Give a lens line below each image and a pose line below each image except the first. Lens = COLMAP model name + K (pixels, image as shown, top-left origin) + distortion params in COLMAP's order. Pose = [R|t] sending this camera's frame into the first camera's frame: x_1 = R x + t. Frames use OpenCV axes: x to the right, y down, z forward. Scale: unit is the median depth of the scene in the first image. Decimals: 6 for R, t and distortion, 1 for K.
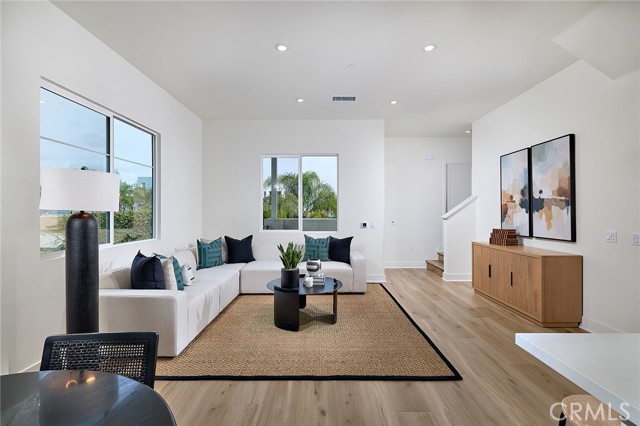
lens RADIAL K [[294.8, 0, 319.2], [0, 294.8, 212.9], [0, 0, 1]] dist [-0.003881, -0.000148]
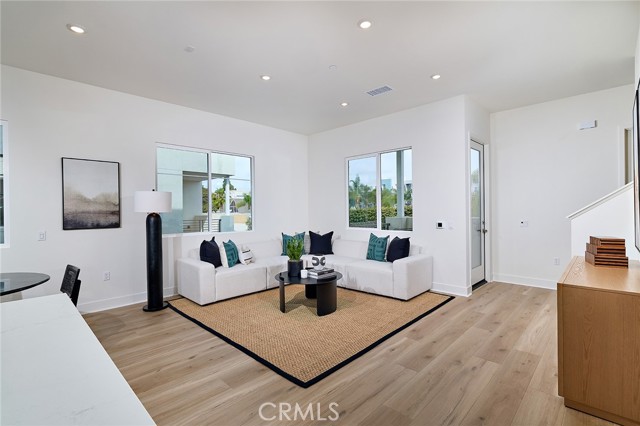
lens RADIAL K [[294.8, 0, 321.6], [0, 294.8, 212.1], [0, 0, 1]] dist [-0.003881, -0.000148]
pose [[0.721361, -0.004754, -0.692543, 0.809610], [0.009219, 0.999954, 0.002739, -0.003042], [0.692498, -0.008361, 0.721371, 0.242722]]
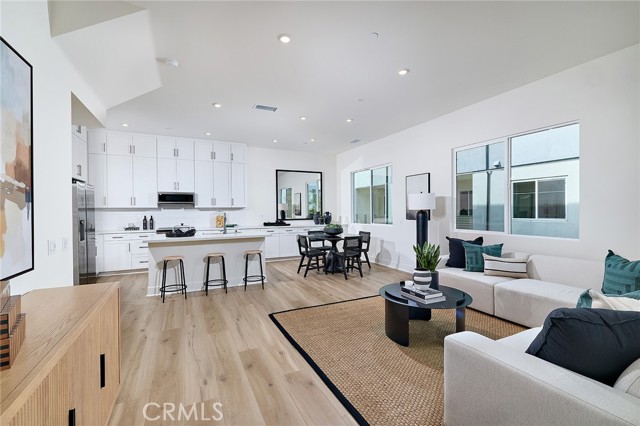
lens RADIAL K [[274.5, 0, 316.2], [0, 274.5, 211.7], [0, 0, 1]] dist [-0.000364, -0.000184]
pose [[-0.897489, 0.011030, -0.440899, 0.623029], [0.009175, 0.999938, 0.006338, -0.006919], [0.440941, 0.001643, -0.897534, 1.690618]]
